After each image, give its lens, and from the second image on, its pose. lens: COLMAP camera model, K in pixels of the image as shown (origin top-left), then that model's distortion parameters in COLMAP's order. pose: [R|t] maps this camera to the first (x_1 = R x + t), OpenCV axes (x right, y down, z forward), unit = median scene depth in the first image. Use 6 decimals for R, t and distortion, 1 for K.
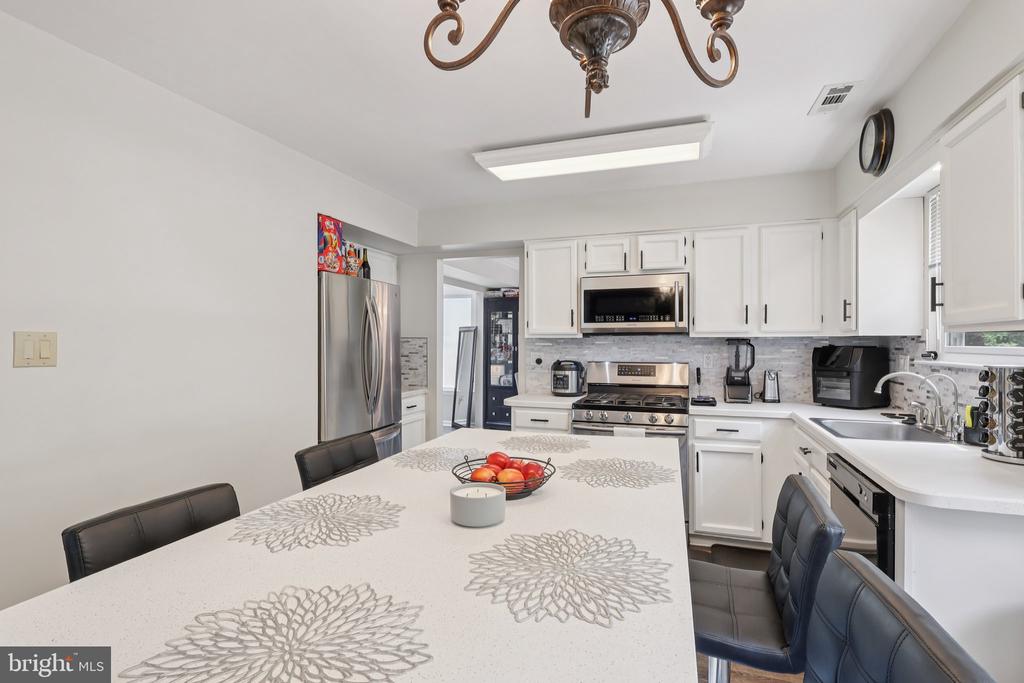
lens RADIAL K [[517.7, 0, 516.3], [0, 517.7, 342.3], [0, 0, 1]] dist [0.006241, -0.000397]
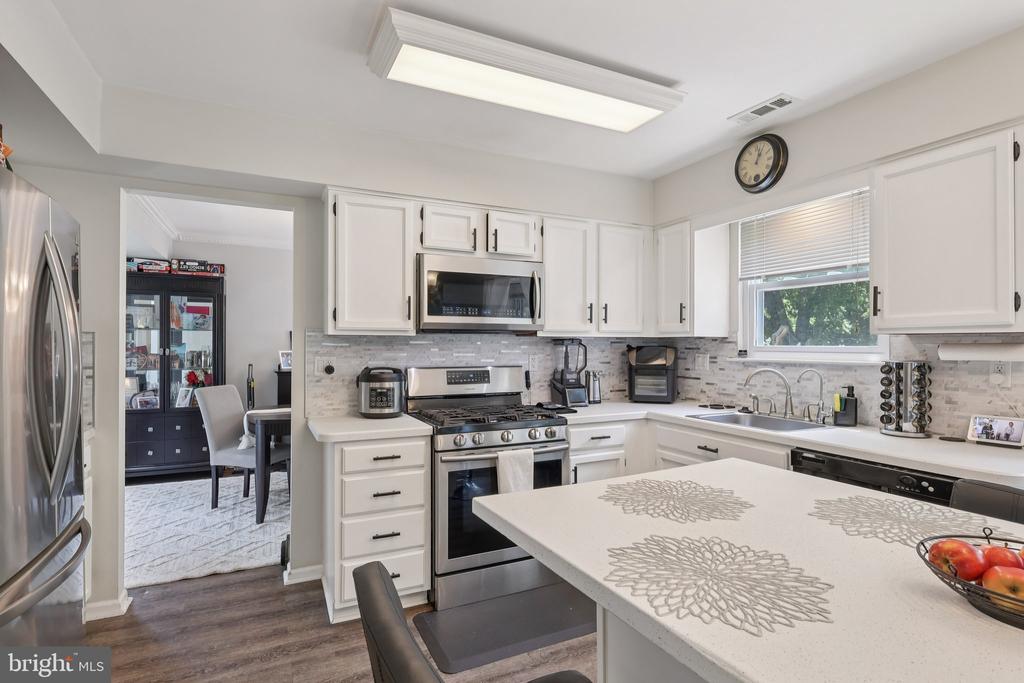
lens RADIAL K [[517.7, 0, 514.1], [0, 517.7, 344.3], [0, 0, 1]] dist [0.006241, -0.000397]
pose [[0.694525, 0.001021, 0.719468, -0.313417], [-0.001631, 0.999999, 0.000156, 0.003179], [-0.719467, -0.001282, 0.694526, 0.406860]]
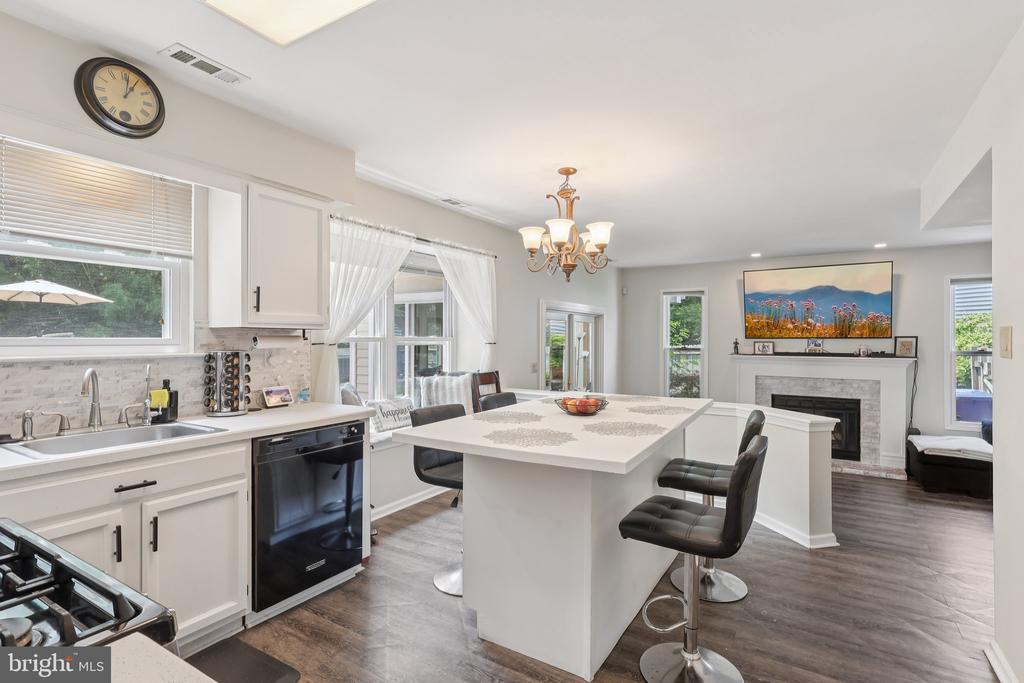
lens RADIAL K [[517.7, 0, 508.1], [0, 517.7, 338.8], [0, 0, 1]] dist [0.006241, -0.000397]
pose [[-0.979553, -0.003225, 0.201161, -0.059478], [-0.003262, 0.999995, 0.000146, 0.004662], [-0.201160, -0.000513, -0.979558, 1.140689]]
